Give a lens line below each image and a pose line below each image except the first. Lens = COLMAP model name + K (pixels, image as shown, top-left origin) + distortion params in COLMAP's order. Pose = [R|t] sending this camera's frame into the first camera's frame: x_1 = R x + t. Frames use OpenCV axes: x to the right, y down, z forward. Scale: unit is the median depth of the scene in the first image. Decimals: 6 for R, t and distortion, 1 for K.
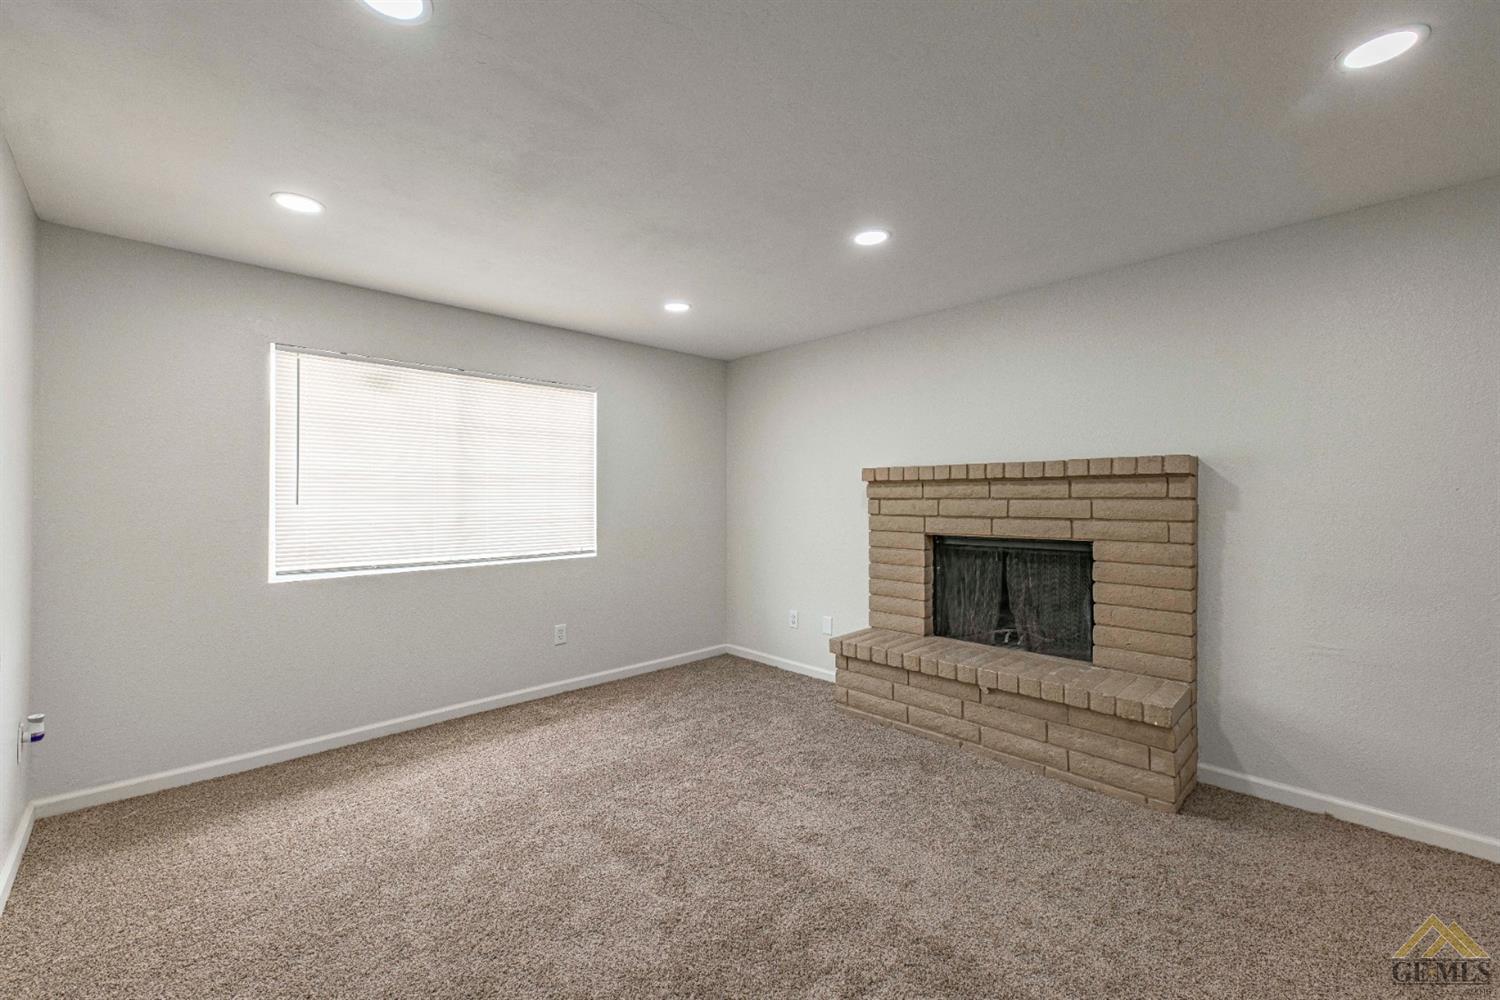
lens RADIAL K [[627.5, 0, 751.8], [0, 627.5, 495.0], [0, 0, 1]] dist [0.001529, -0.000172]
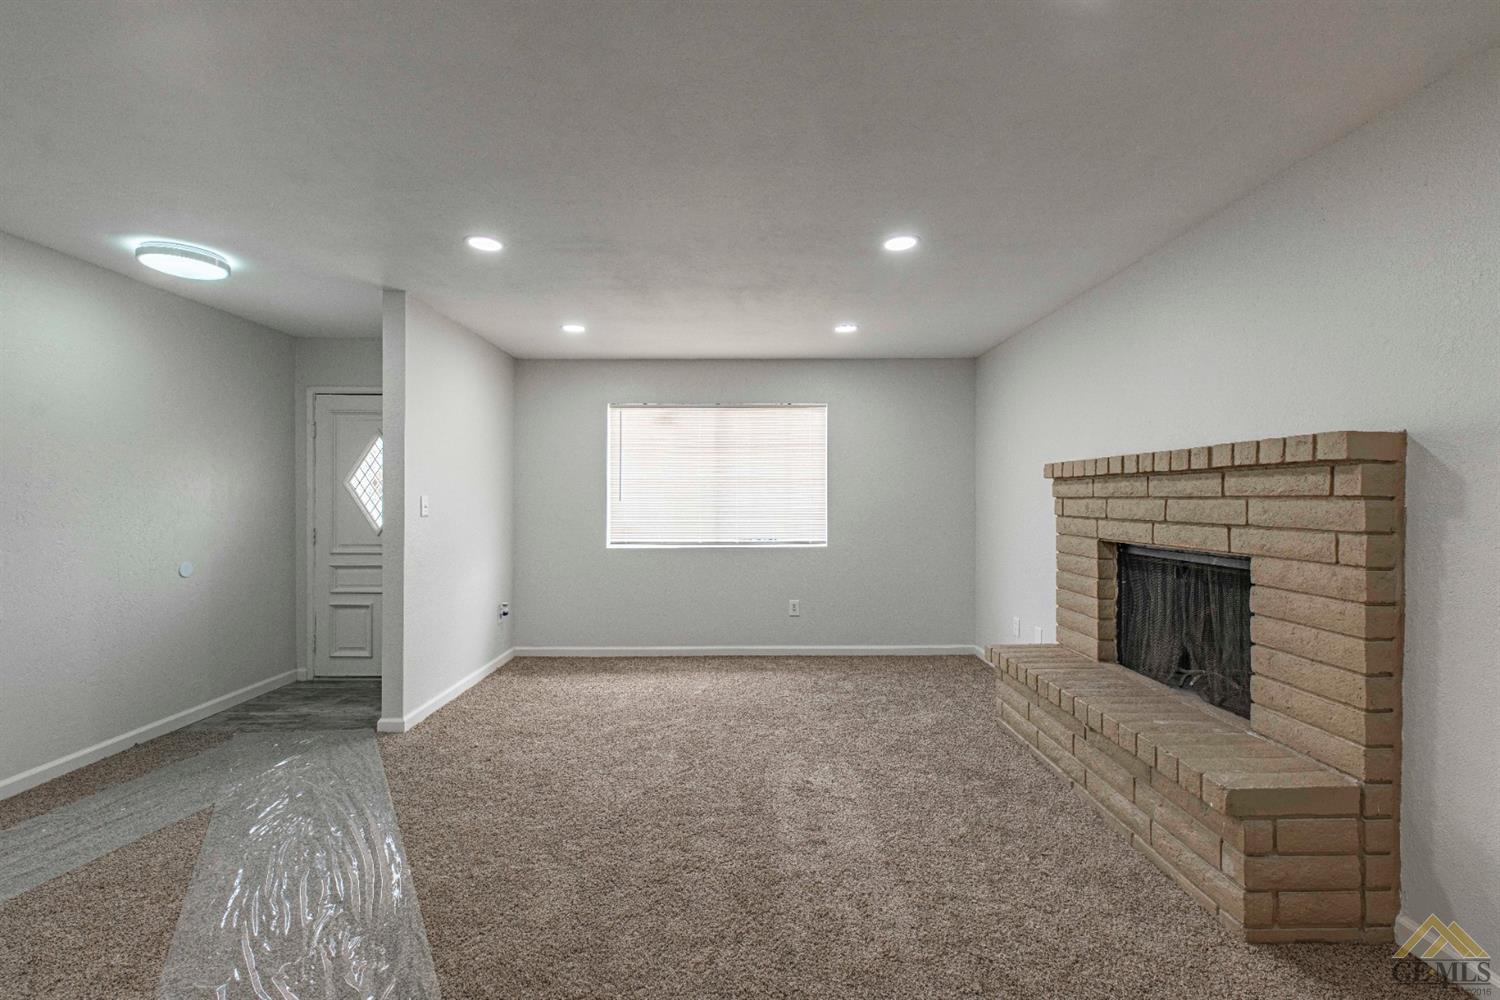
lens RADIAL K [[620.2, 0, 732.8], [0, 620.2, 497.7], [0, 0, 1]] dist [-0.000200, -0.000132]
pose [[0.702324, 0.000117, -0.711858, 0.583096], [0.004363, 0.999980, 0.004468, -0.000066], [0.711844, -0.006244, 0.702310, 0.074202]]
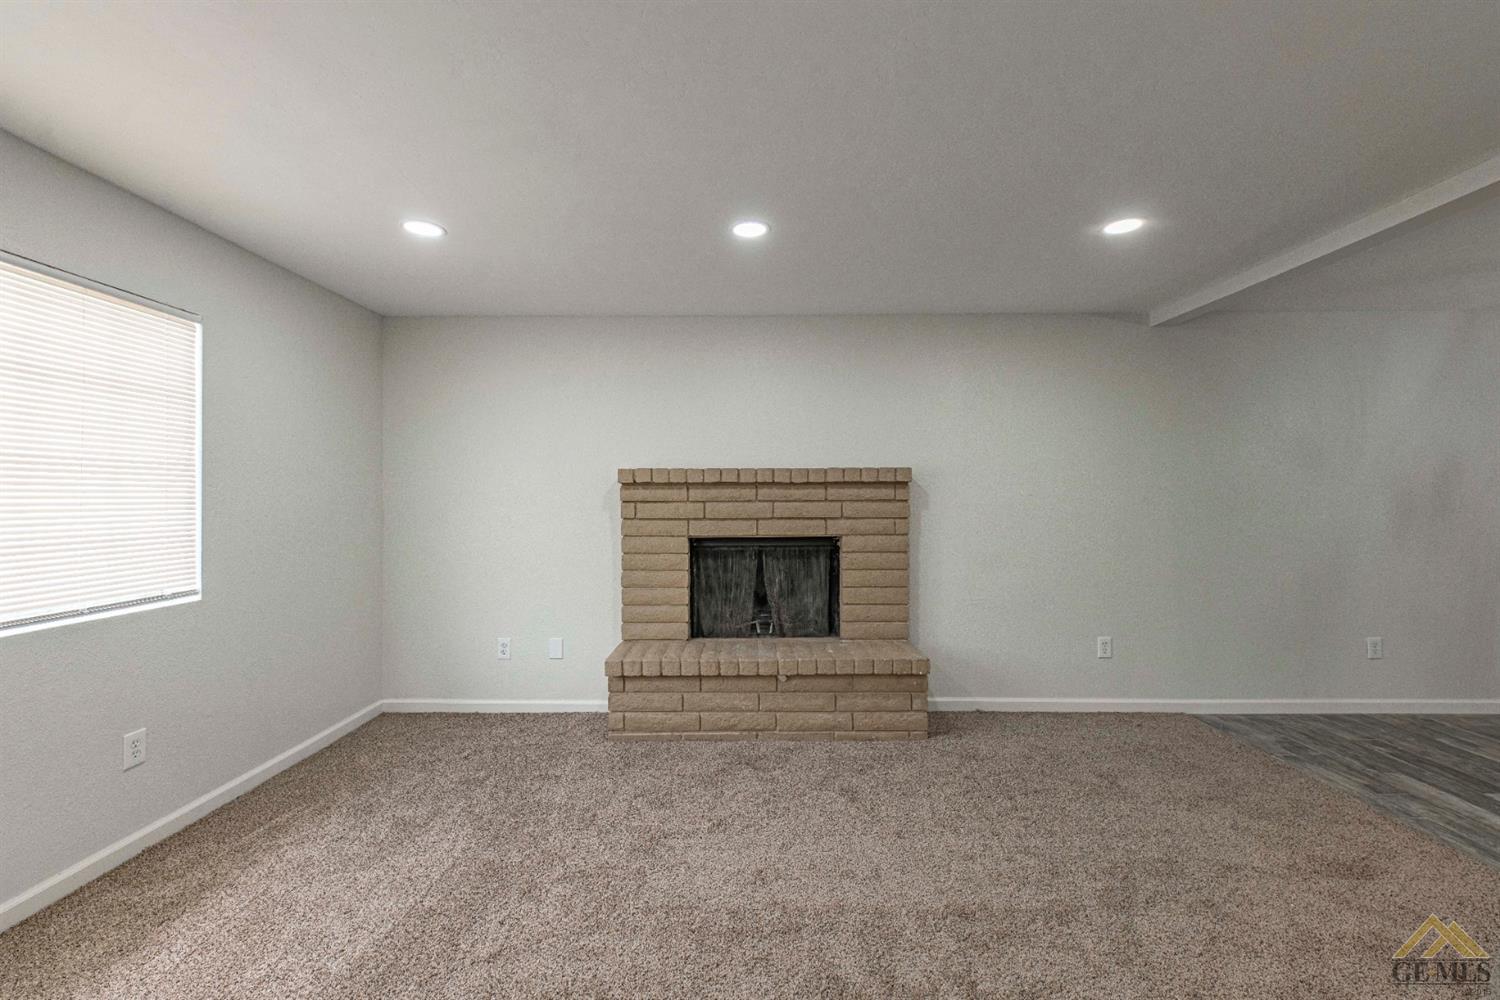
lens RADIAL K [[610.2, 0, 757.9], [0, 610.2, 497.5], [0, 0, 1]] dist [0.000403, 0.000037]
pose [[0.689399, 0.003416, 0.724374, -0.387324], [-0.000630, 0.999991, -0.004116, 0.003725], [-0.724382, 0.002381, 0.689395, 0.283194]]
